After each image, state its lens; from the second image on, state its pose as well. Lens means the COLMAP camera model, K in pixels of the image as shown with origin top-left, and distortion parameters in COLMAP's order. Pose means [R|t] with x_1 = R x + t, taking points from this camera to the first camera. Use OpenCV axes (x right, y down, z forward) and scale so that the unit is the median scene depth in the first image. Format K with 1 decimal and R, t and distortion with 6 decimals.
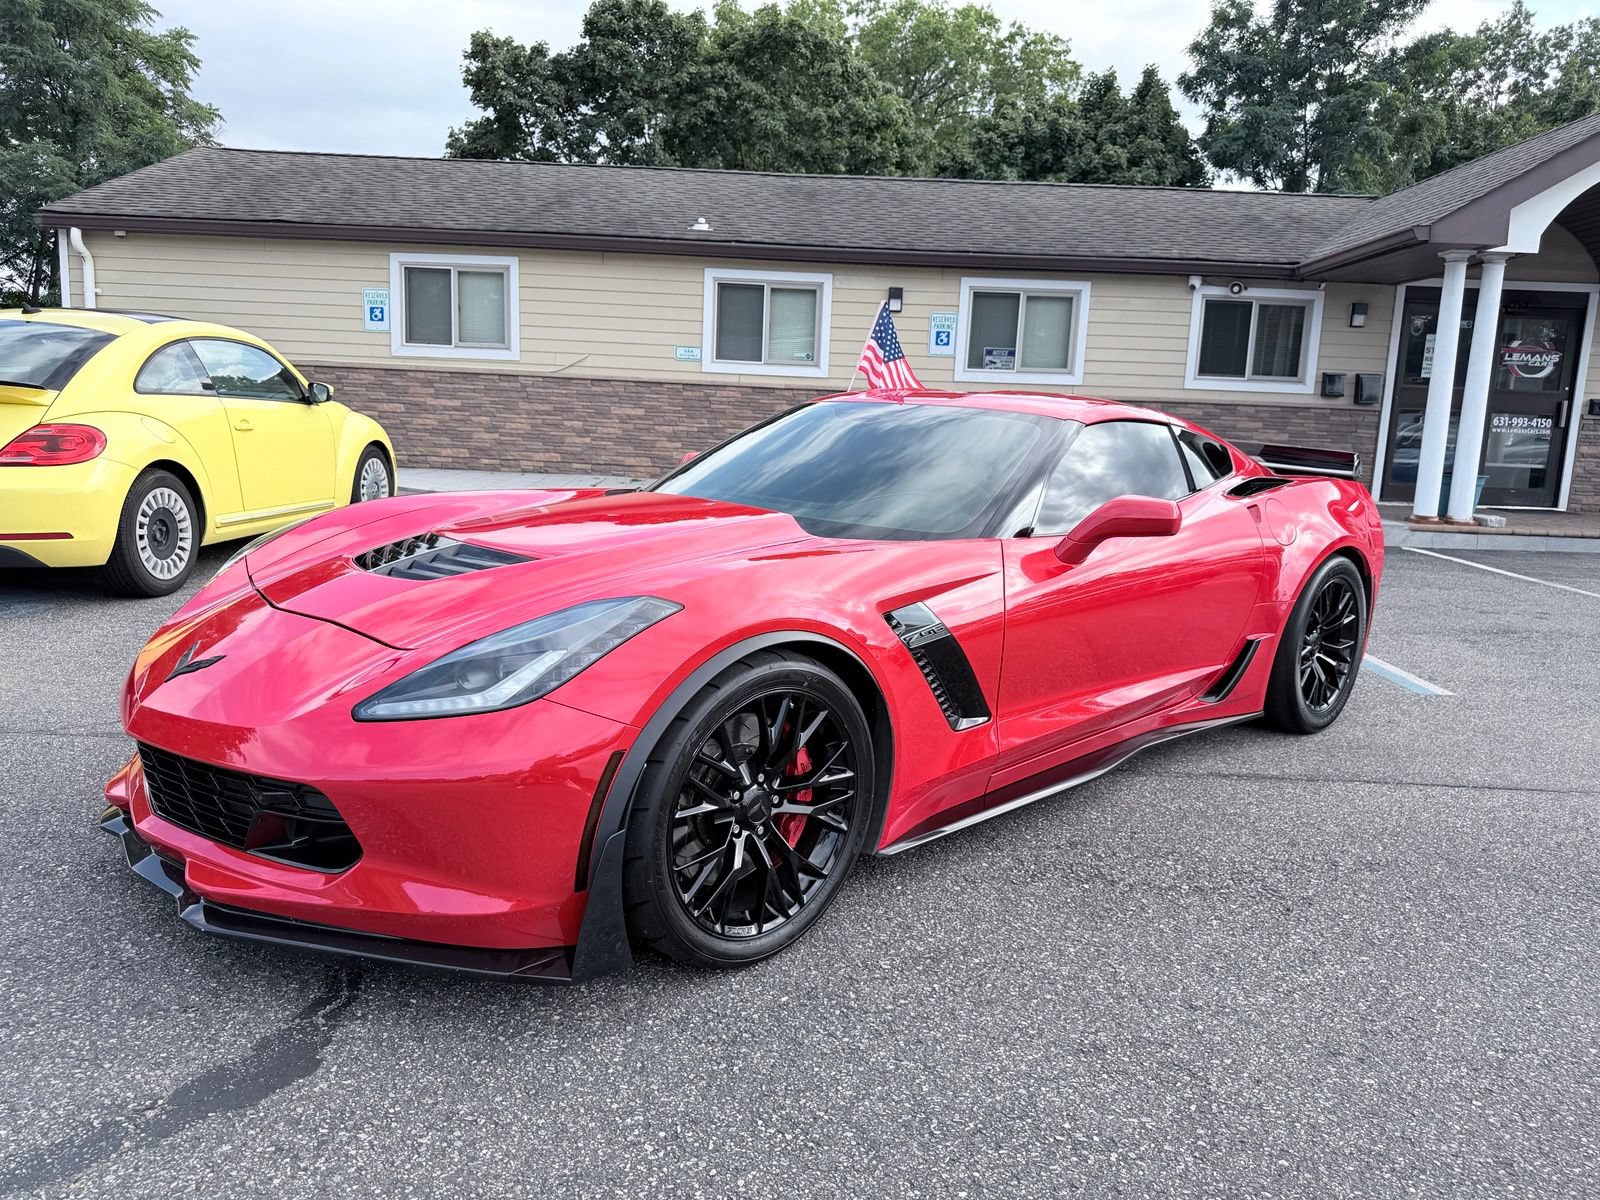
lens RADIAL K [[1134.9, 0, 814.5], [0, 1134.9, 601.3], [0, 0, 1]] dist [0.084825, -0.122952]
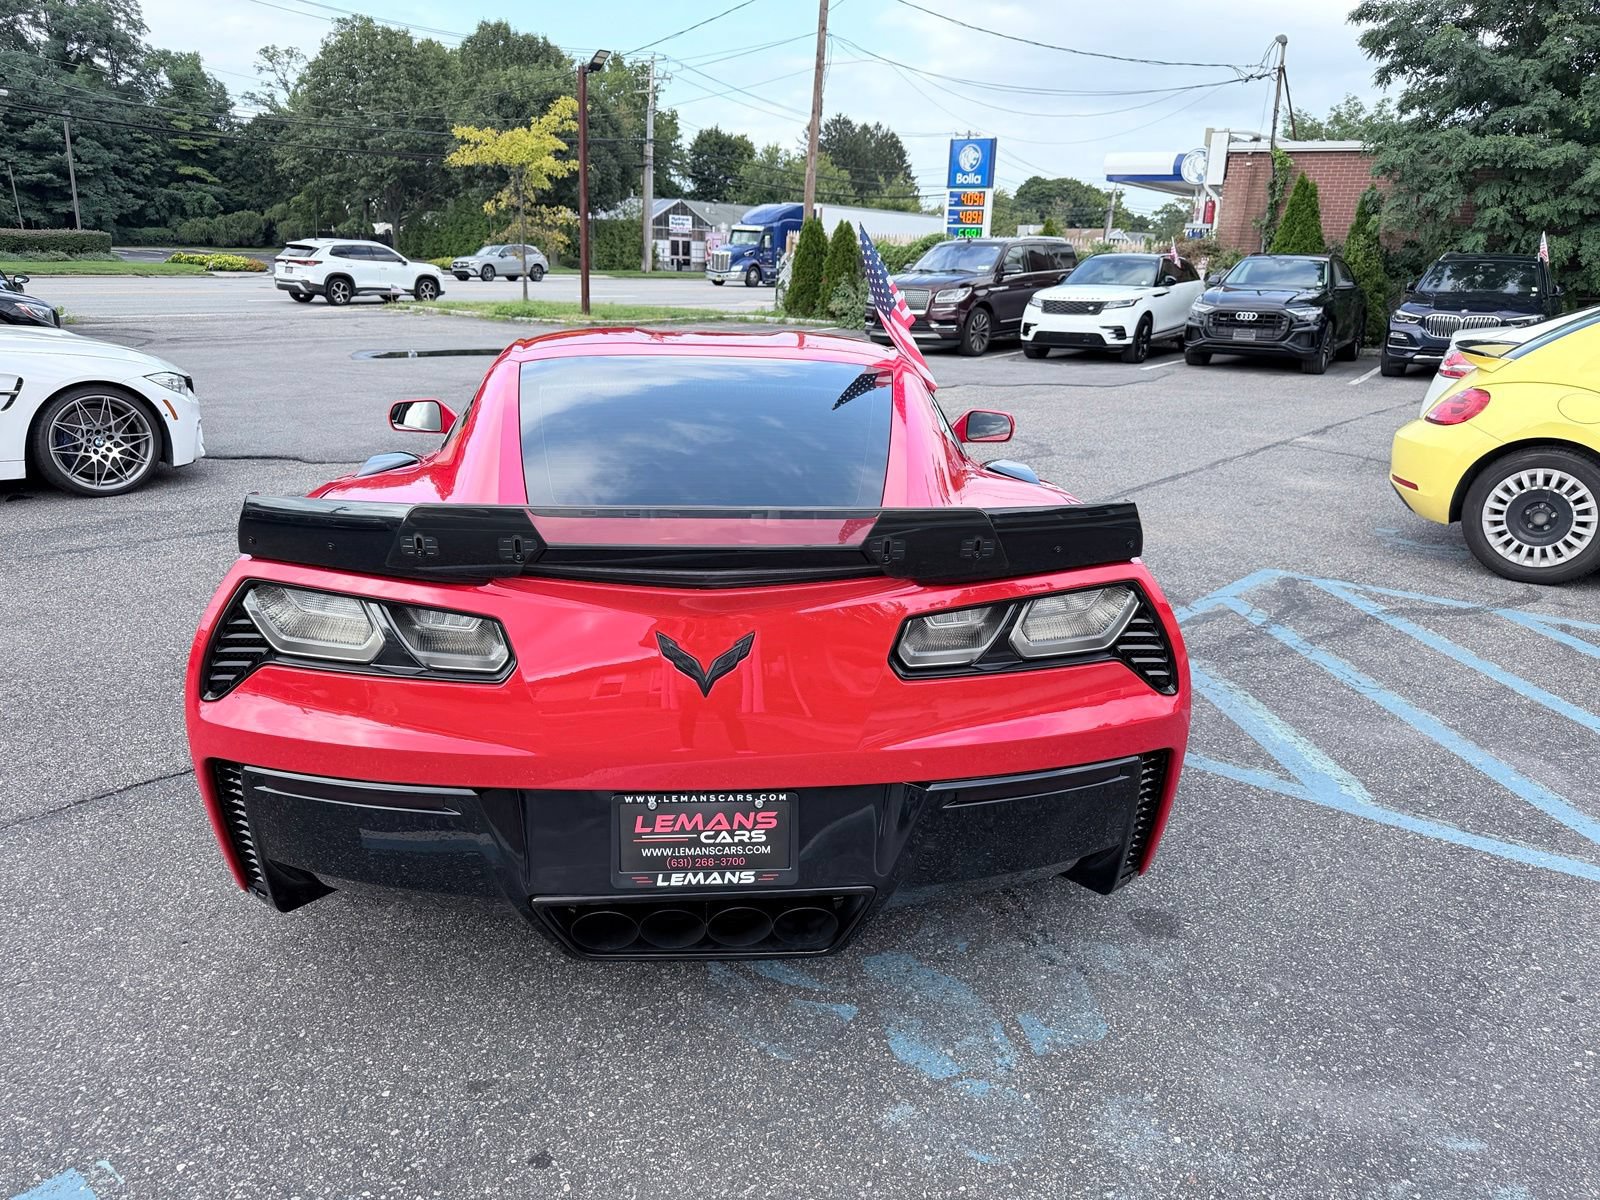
lens RADIAL K [[1144.2, 0, 801.5], [0, 1144.2, 605.7], [0, 0, 1]] dist [0.003640, -0.005557]
pose [[-0.643682, 0.162486, -0.747845, 0.245313], [-0.180047, 0.917619, 0.354343, -0.100675], [0.743812, 0.362731, -0.561400, 0.519247]]
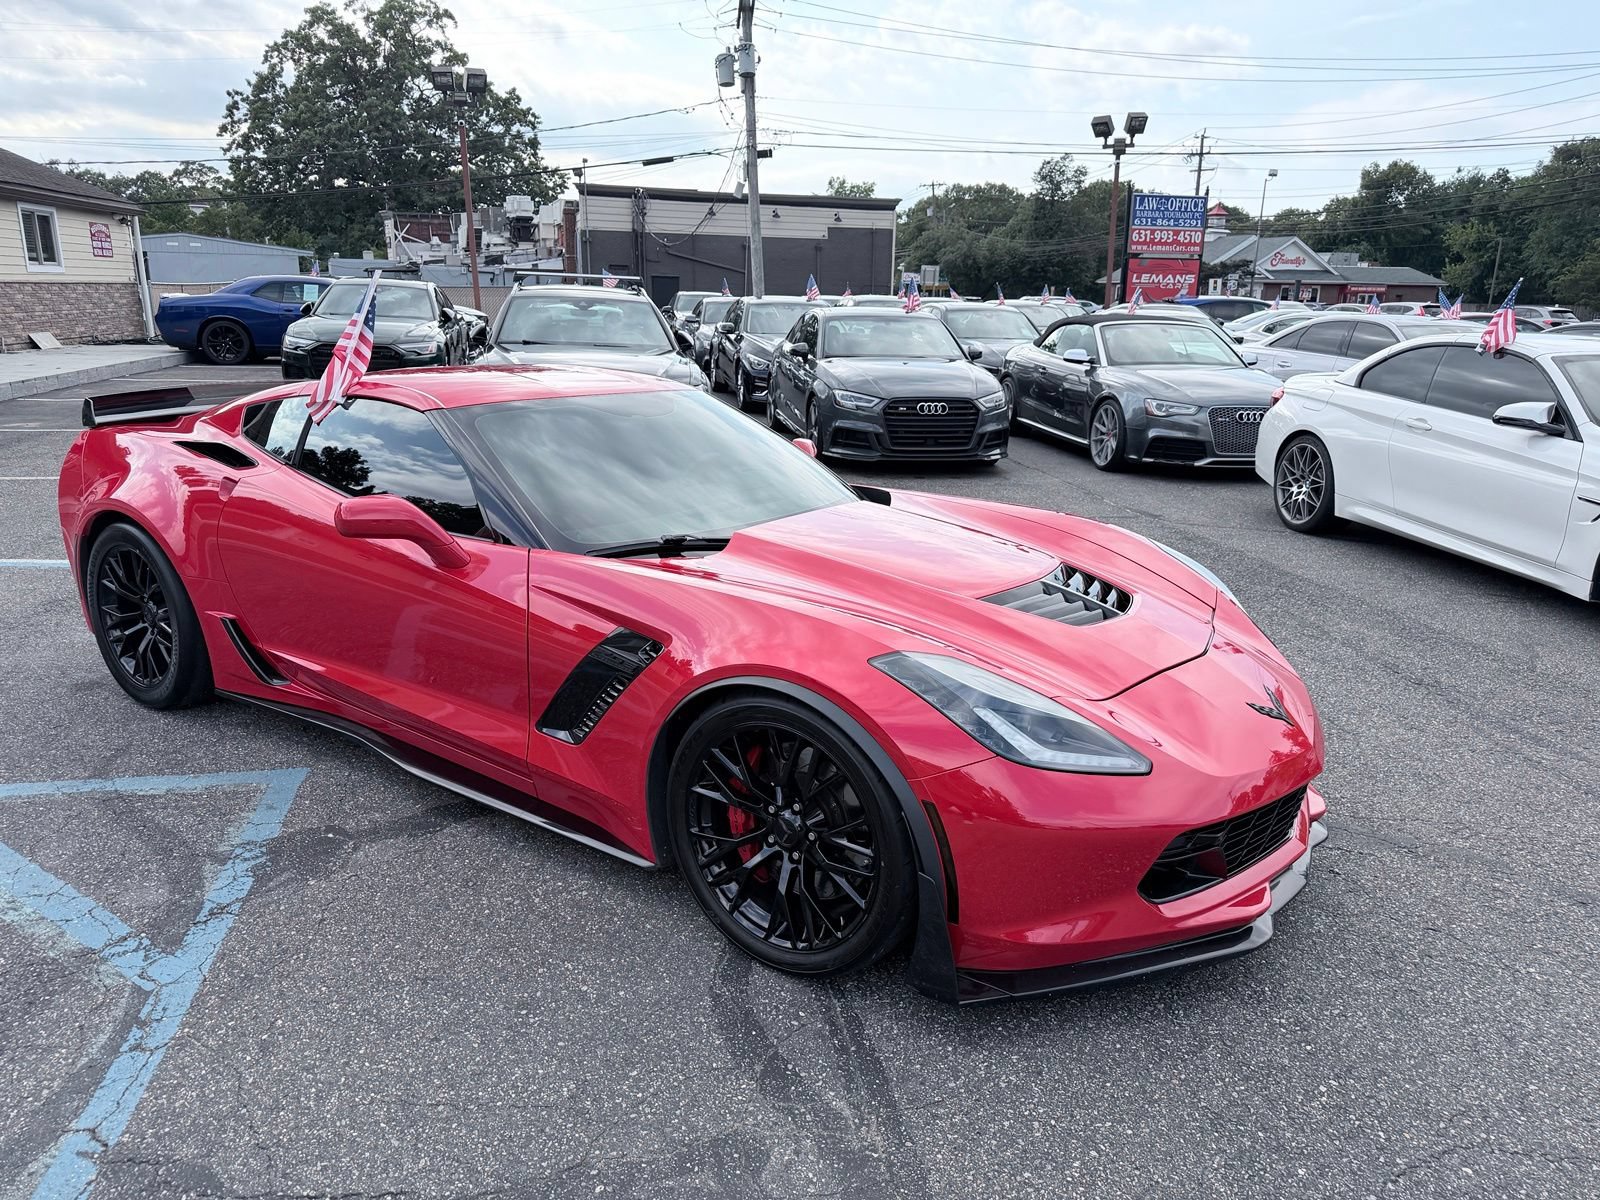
lens RADIAL K [[1136.2, 0, 799.3], [0, 1136.2, 594.0], [0, 0, 1]] dist [0.011697, -0.012186]
pose [[-0.187488, -0.294652, 0.937032, -0.288543], [0.132709, 0.937603, 0.321385, -0.094052], [-0.973261, 0.184608, -0.136686, 0.306656]]
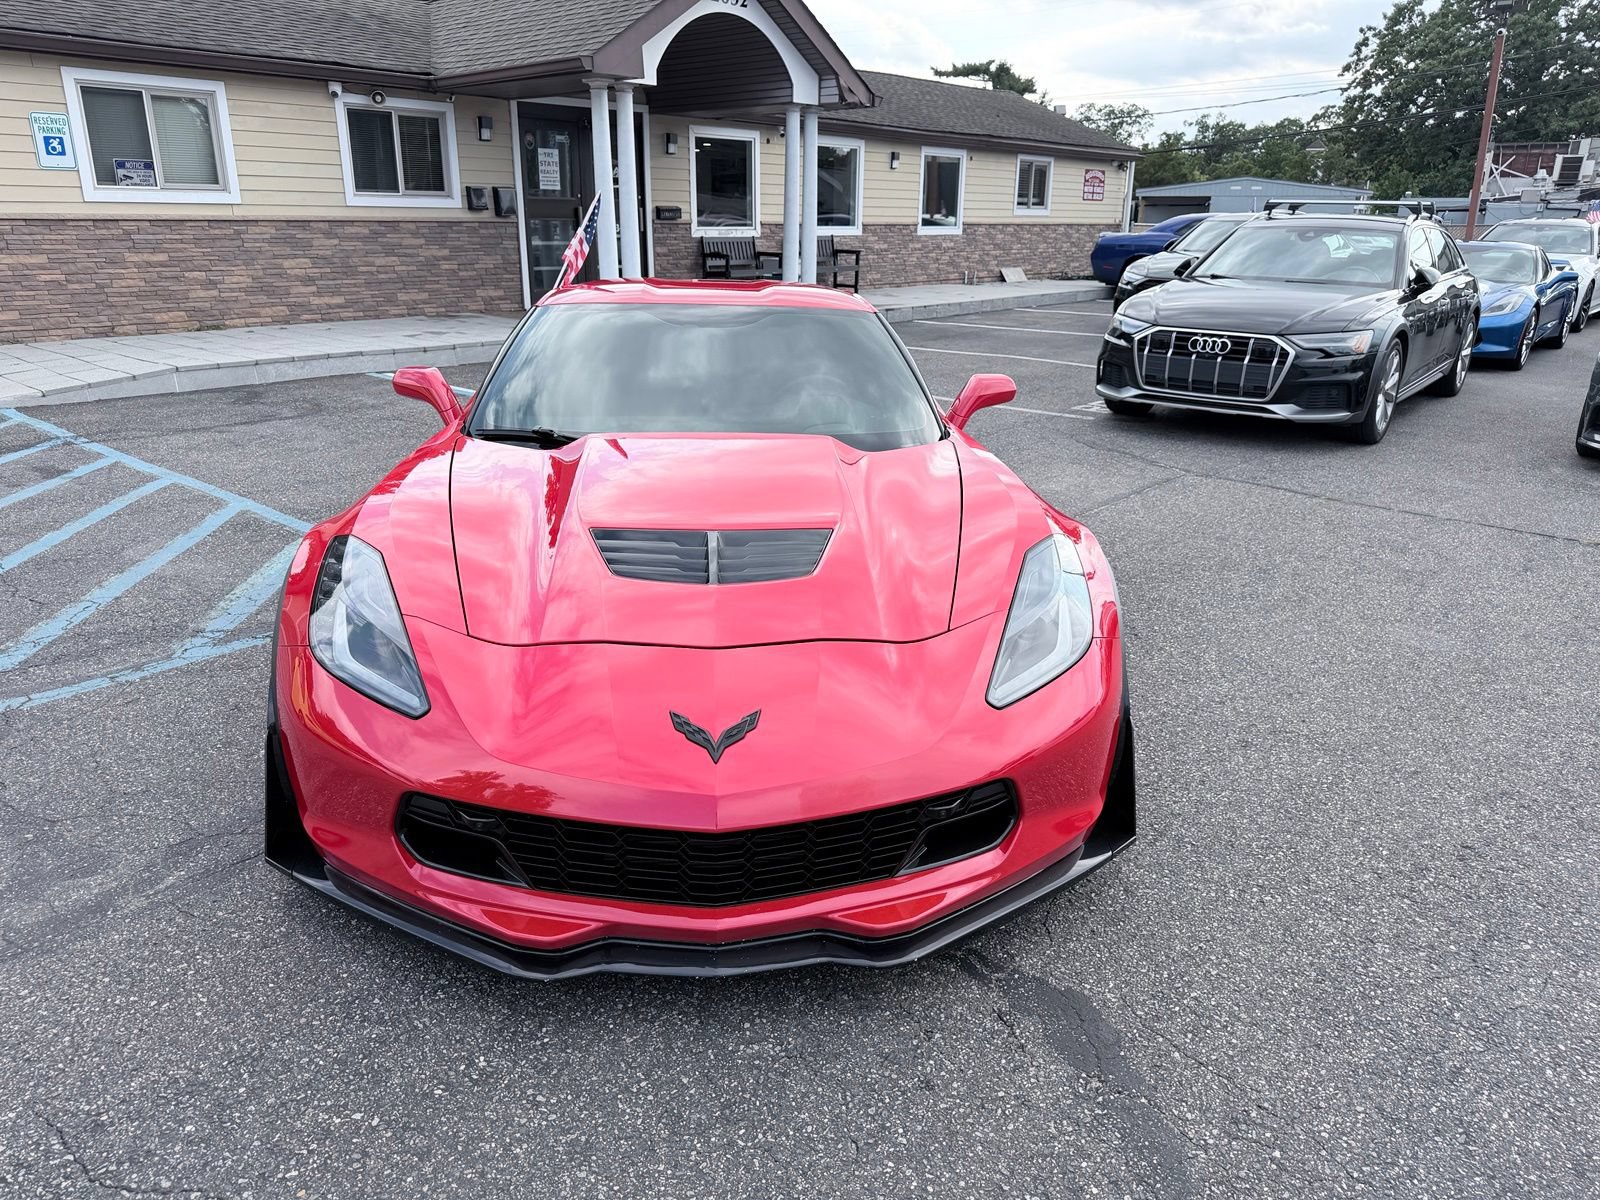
lens RADIAL K [[1136.8, 0, 797.2], [0, 1136.8, 601.2], [0, 0, 1]] dist [0.011591, -0.013359]
pose [[0.641355, -0.276462, 0.715705, -0.211227], [0.141584, 0.959450, 0.243740, -0.047170], [-0.754068, -0.054991, 0.654491, 0.074423]]
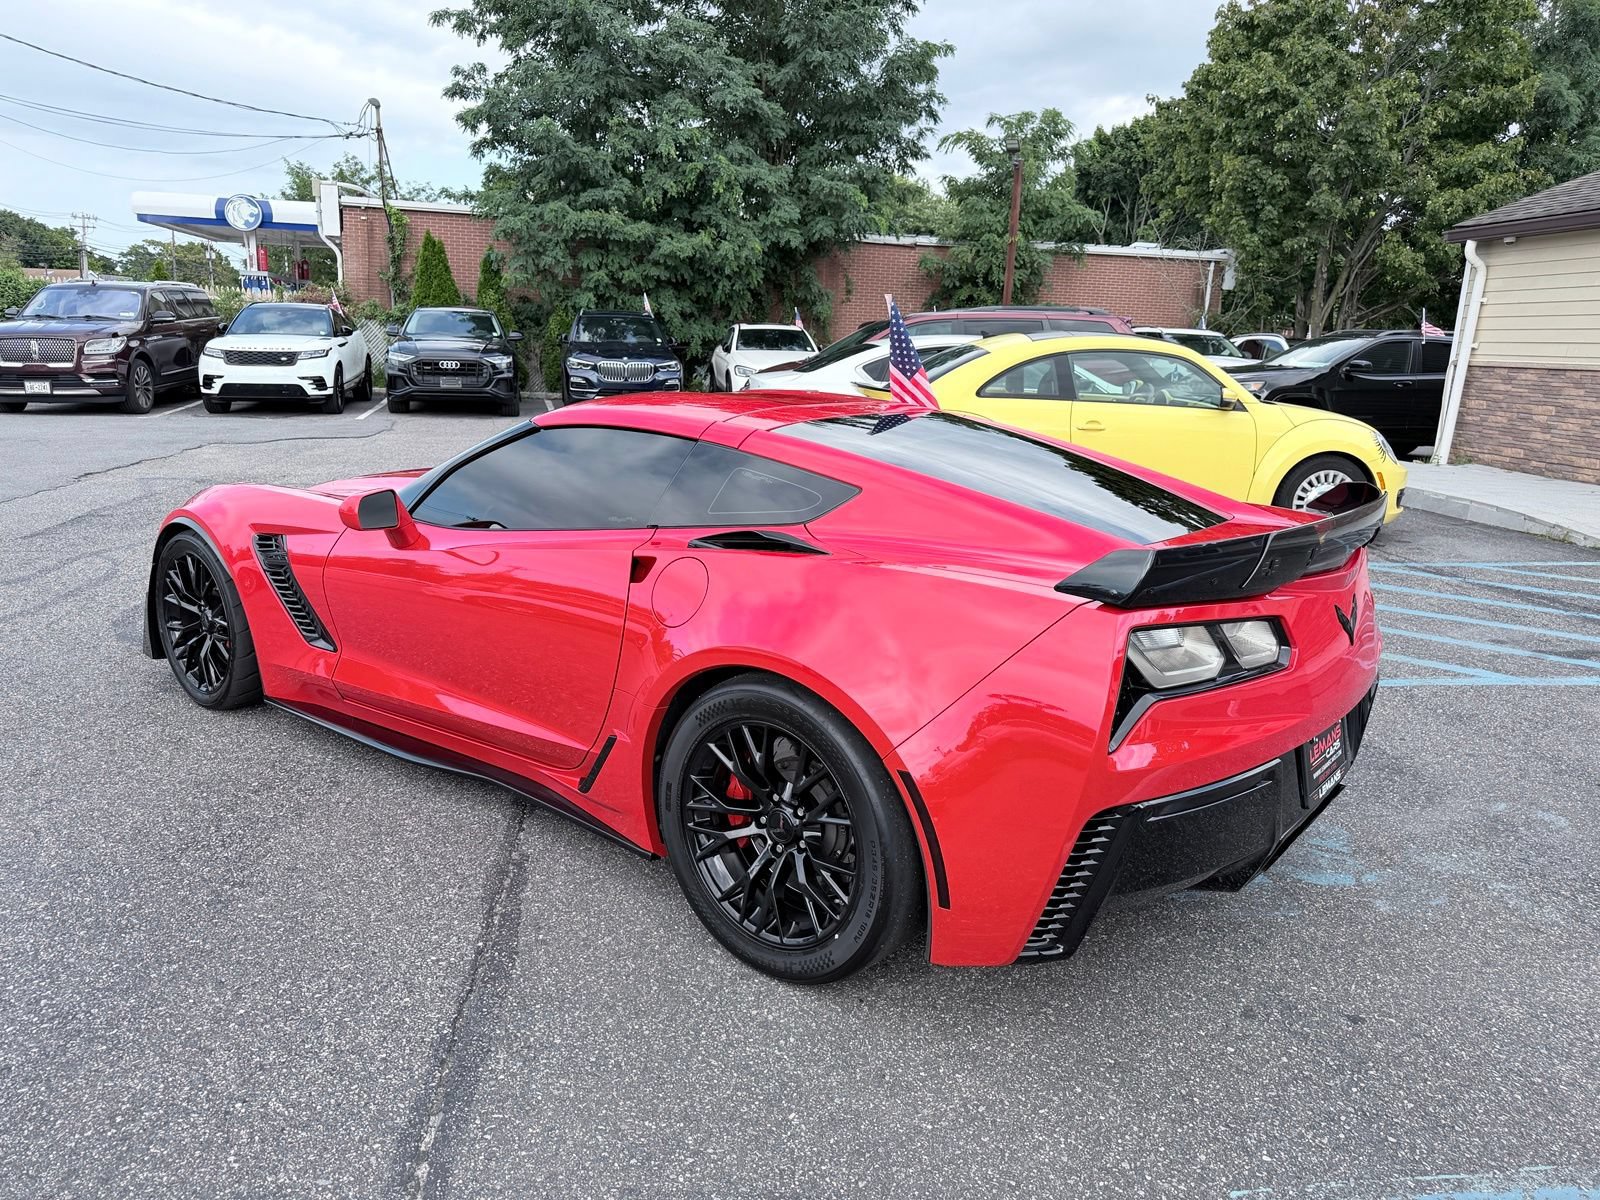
lens RADIAL K [[1136.8, 0, 797.2], [0, 1136.8, 601.2], [0, 0, 1]] dist [0.011591, -0.013359]
pose [[0.114485, 0.184337, -0.976173, 0.331520], [-0.192262, 0.968167, 0.160277, -0.057302], [0.974643, 0.169331, 0.146282, 0.305367]]
